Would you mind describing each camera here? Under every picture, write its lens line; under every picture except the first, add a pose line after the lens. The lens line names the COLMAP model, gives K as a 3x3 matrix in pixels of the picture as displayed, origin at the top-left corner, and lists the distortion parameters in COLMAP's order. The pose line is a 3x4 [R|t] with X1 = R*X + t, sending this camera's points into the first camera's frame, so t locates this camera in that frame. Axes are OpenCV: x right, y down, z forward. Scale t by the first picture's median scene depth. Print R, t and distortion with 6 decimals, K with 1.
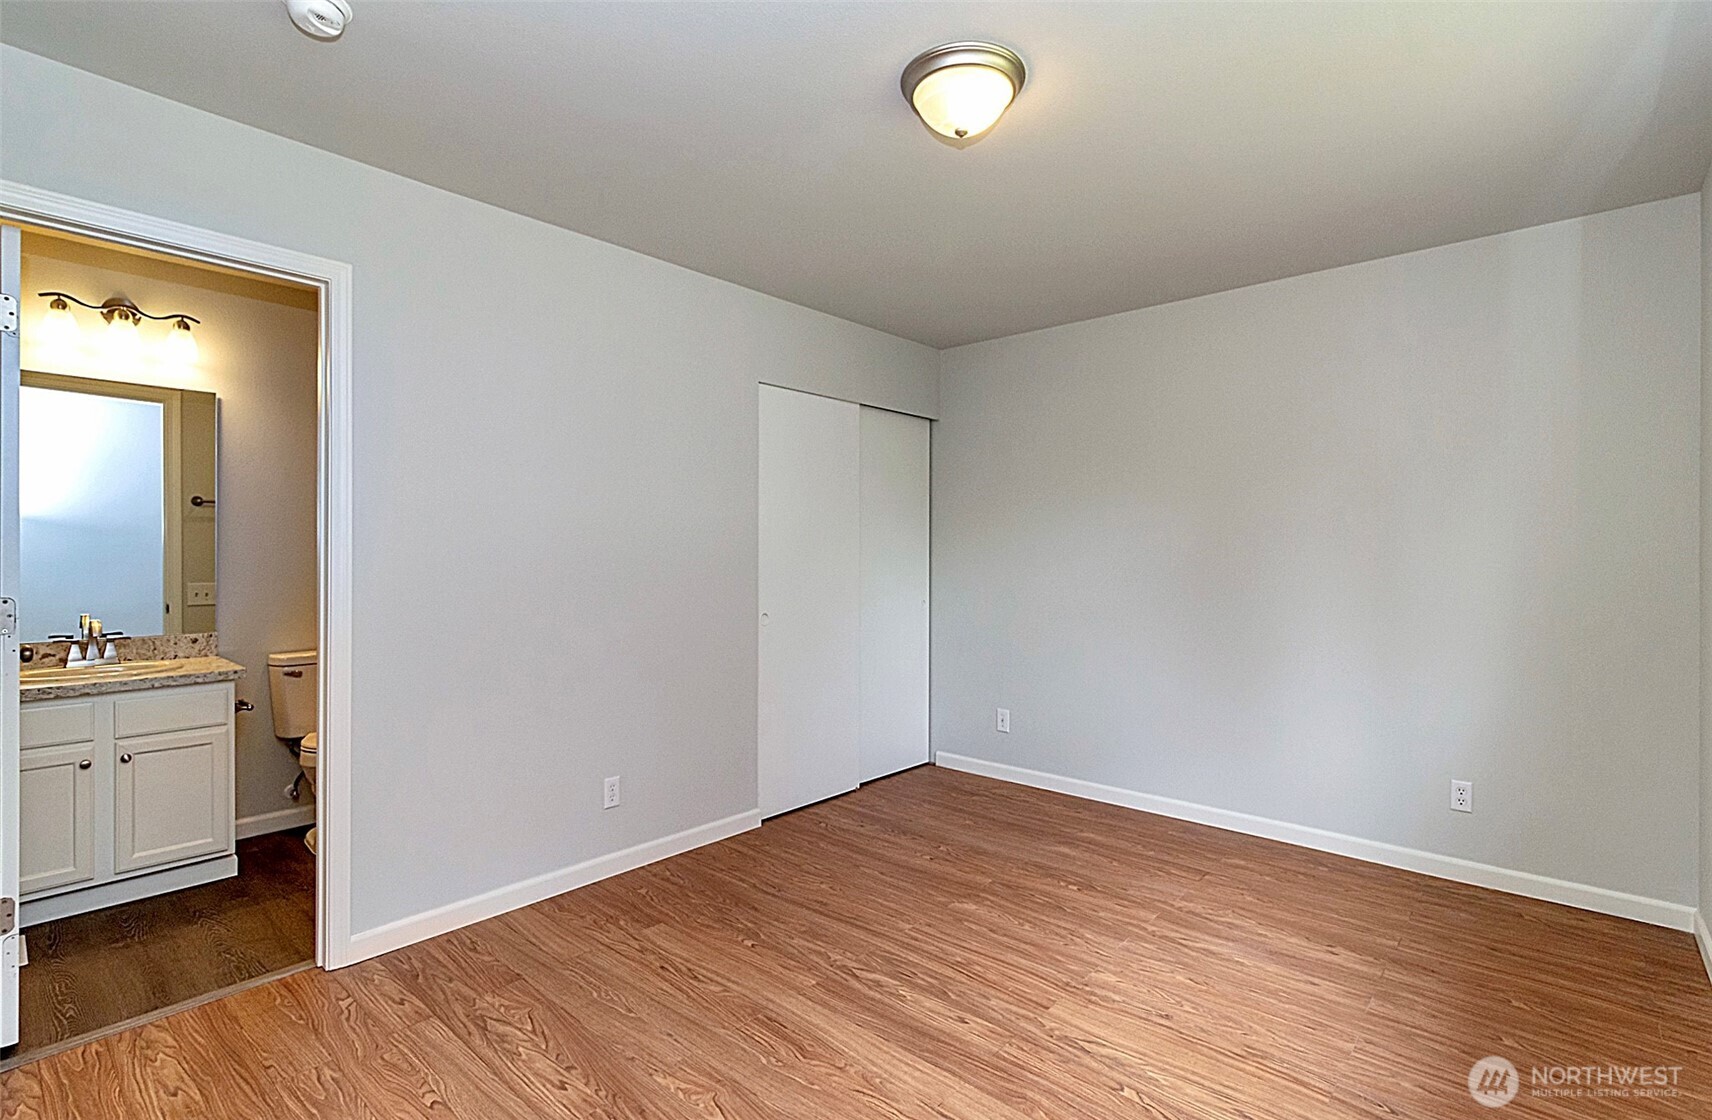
lens RADIAL K [[794.2, 0, 863.1], [0, 794.2, 548.8], [0, 0, 1]] dist [0.001780, -0.000139]
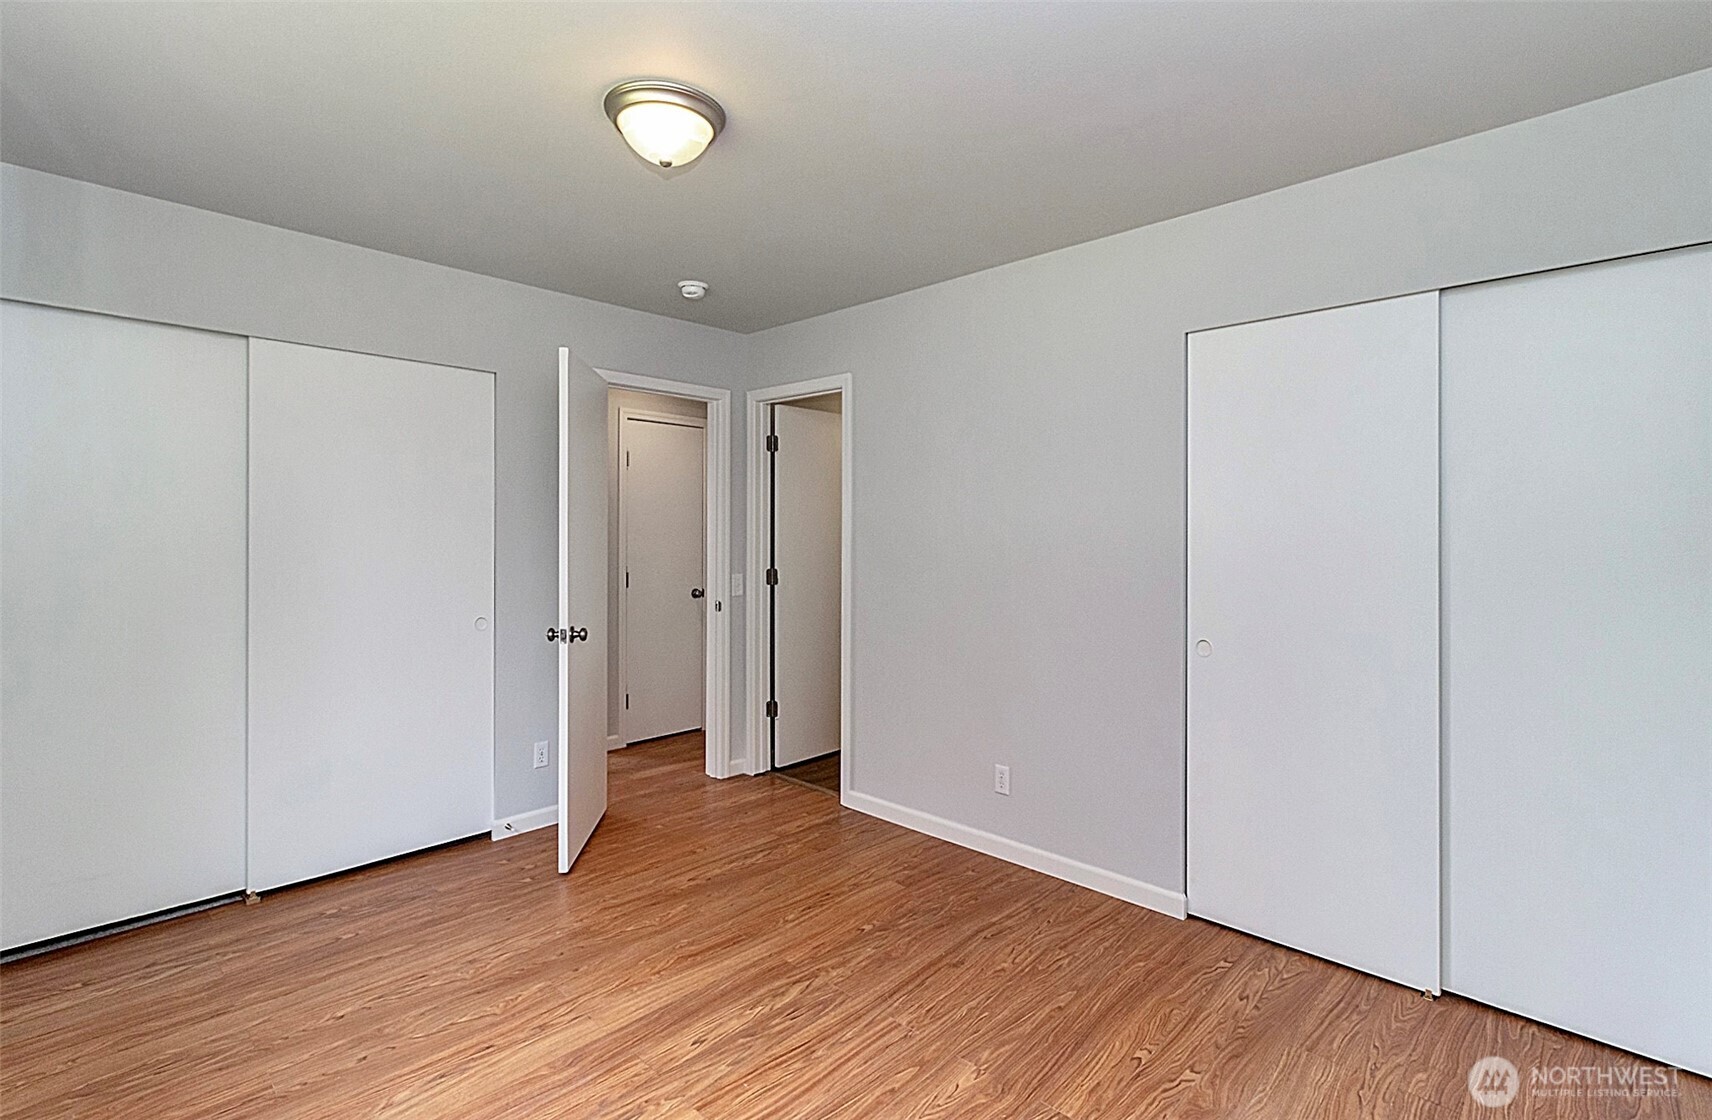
lens RADIAL K [[794.2, 0, 863.1], [0, 794.2, 548.8], [0, 0, 1]] dist [0.001780, -0.000139]
pose [[-0.043521, 0.012892, -0.998969, 1.013956], [0.006009, 0.999902, 0.012642, -0.025590], [0.999034, -0.005452, -0.043594, 1.162647]]
